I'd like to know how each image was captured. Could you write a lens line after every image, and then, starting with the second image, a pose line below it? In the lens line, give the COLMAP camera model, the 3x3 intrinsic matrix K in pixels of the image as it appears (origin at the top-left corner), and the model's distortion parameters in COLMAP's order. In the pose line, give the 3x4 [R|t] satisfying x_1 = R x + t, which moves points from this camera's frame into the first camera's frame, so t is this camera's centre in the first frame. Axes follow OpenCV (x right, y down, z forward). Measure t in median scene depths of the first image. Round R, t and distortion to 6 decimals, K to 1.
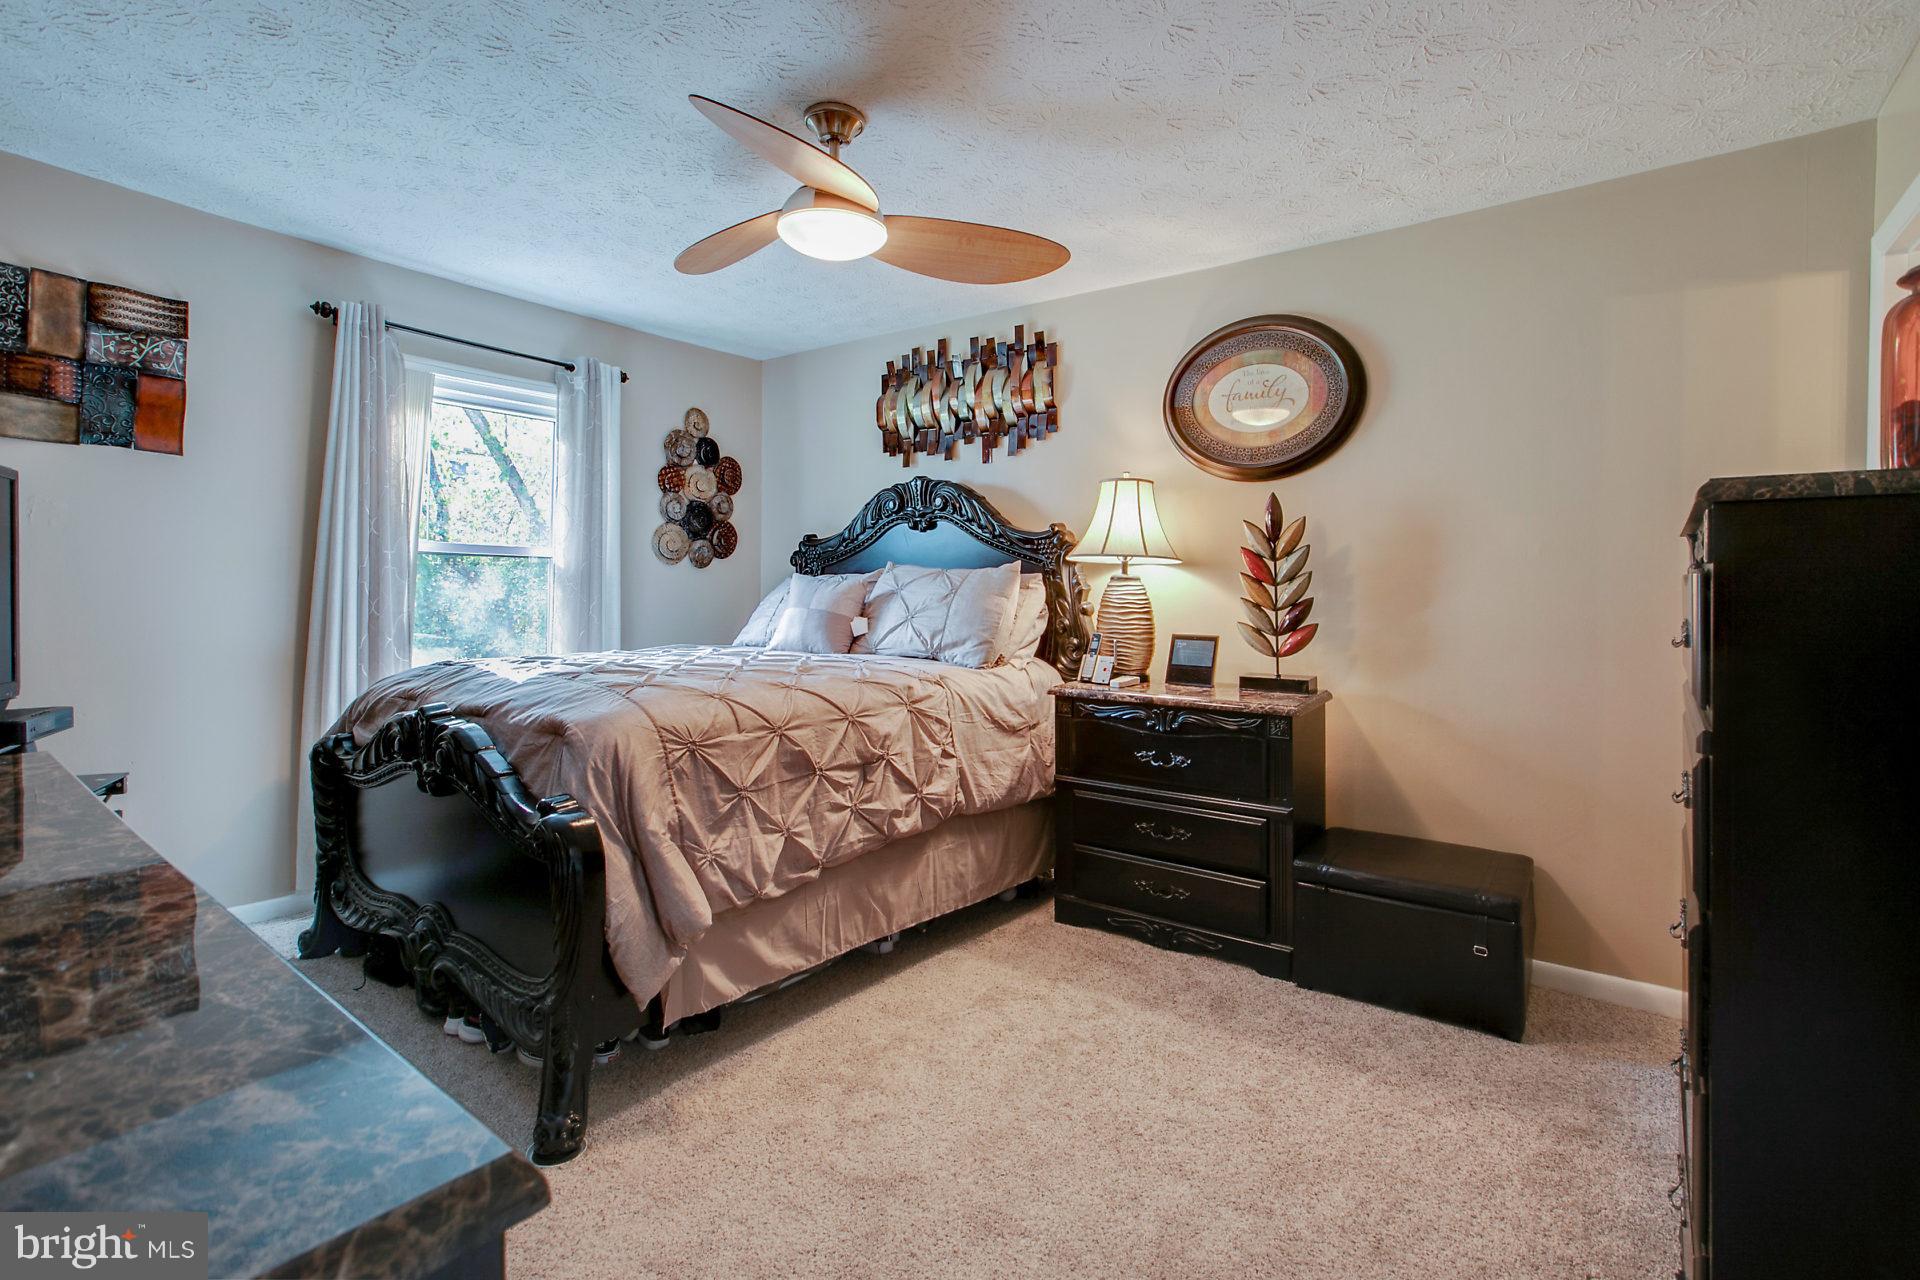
lens RADIAL K [[897.0, 0, 956.3], [0, 897.0, 614.4], [0, 0, 1]] dist [-0.002793, 0.000073]
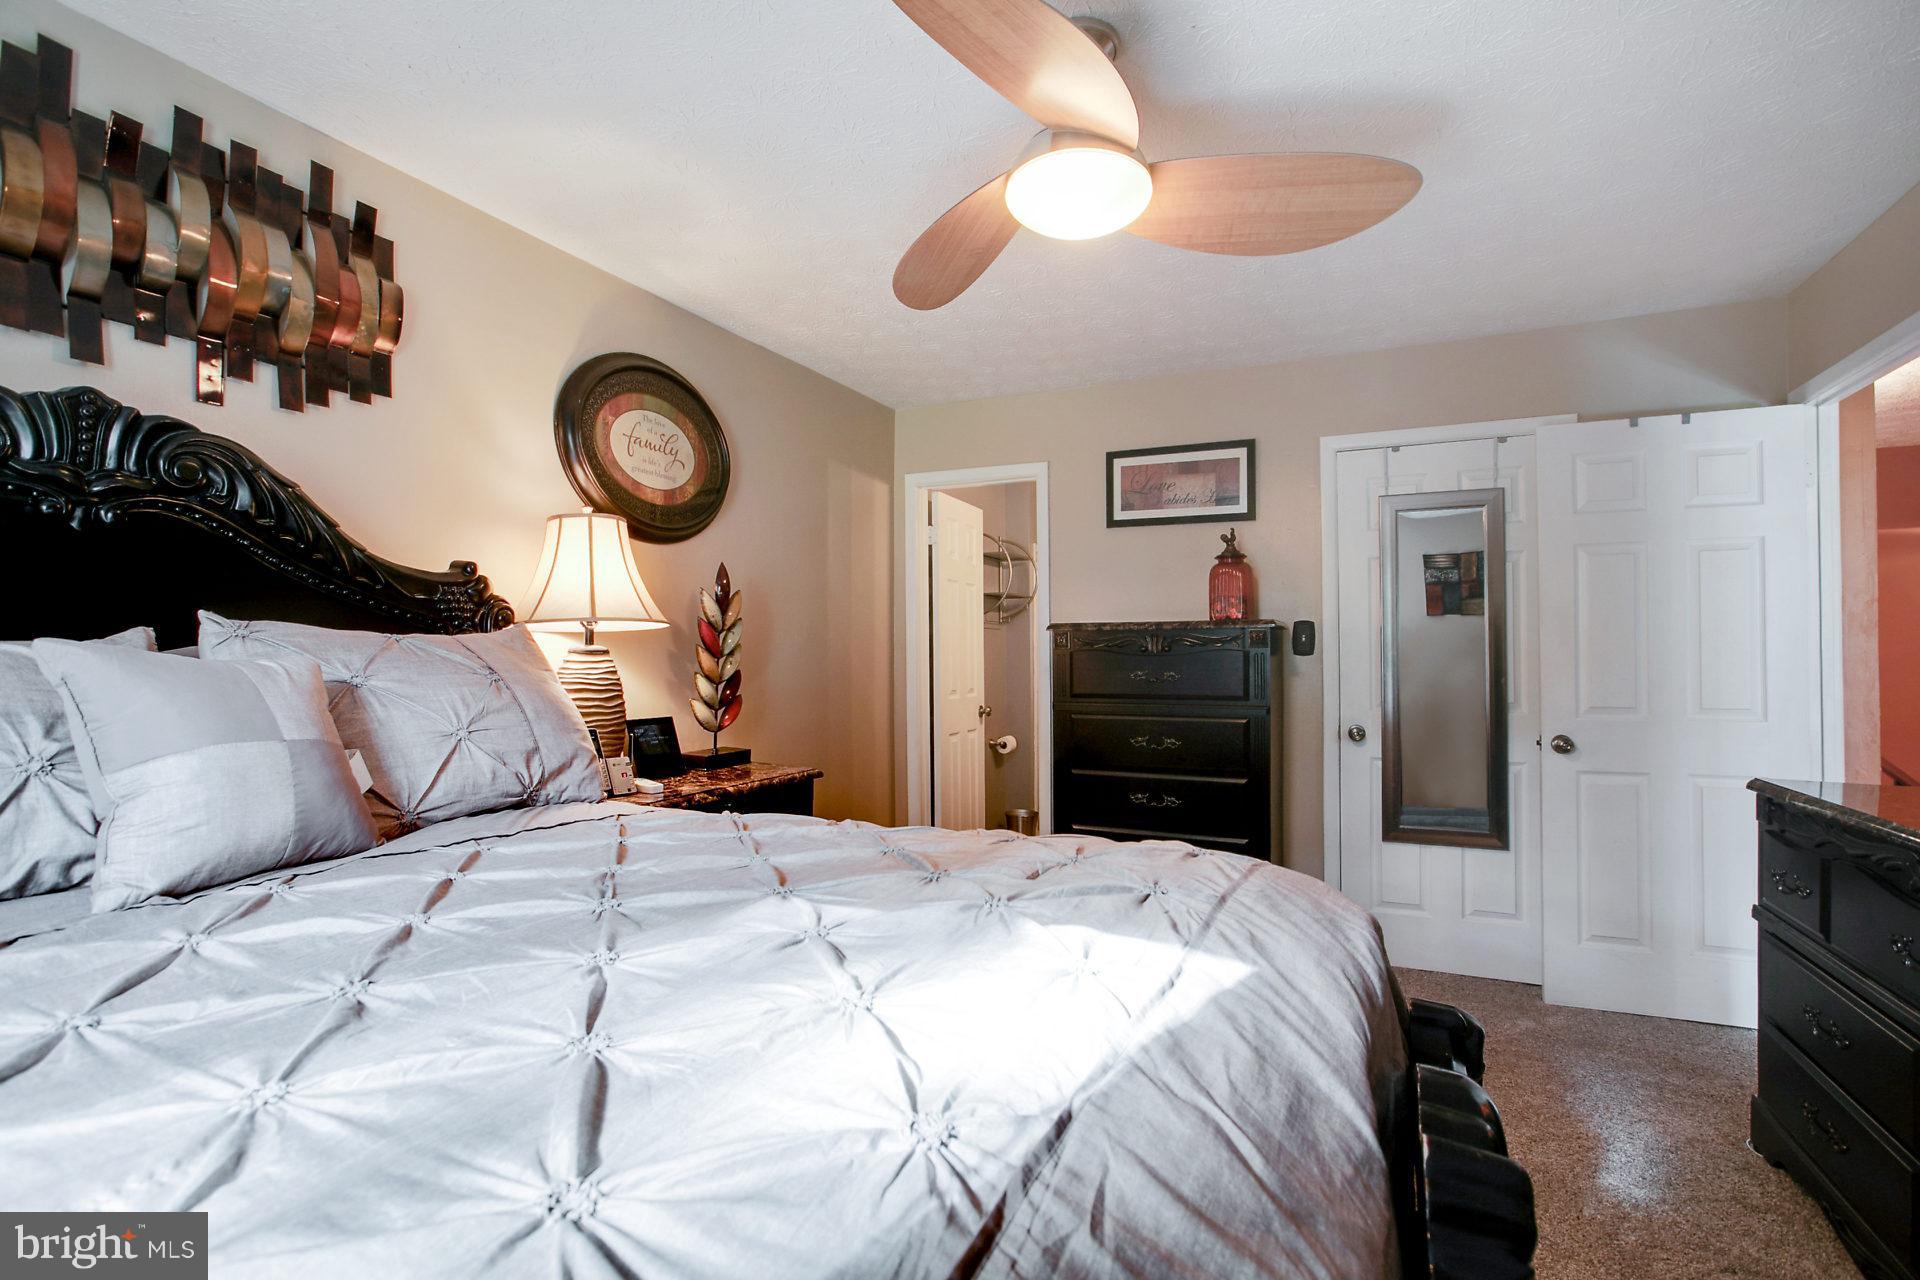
lens RADIAL K [[944.8, 0, 960.0], [0, 944.8, 640.0], [0, 0, 1]] dist [-0.018418, 0.000213]
pose [[-0.220316, 0.012089, 0.975354, -0.634075], [0.031368, 0.999494, -0.005302, -0.036584], [-0.974924, 0.029427, -0.220583, 0.897728]]
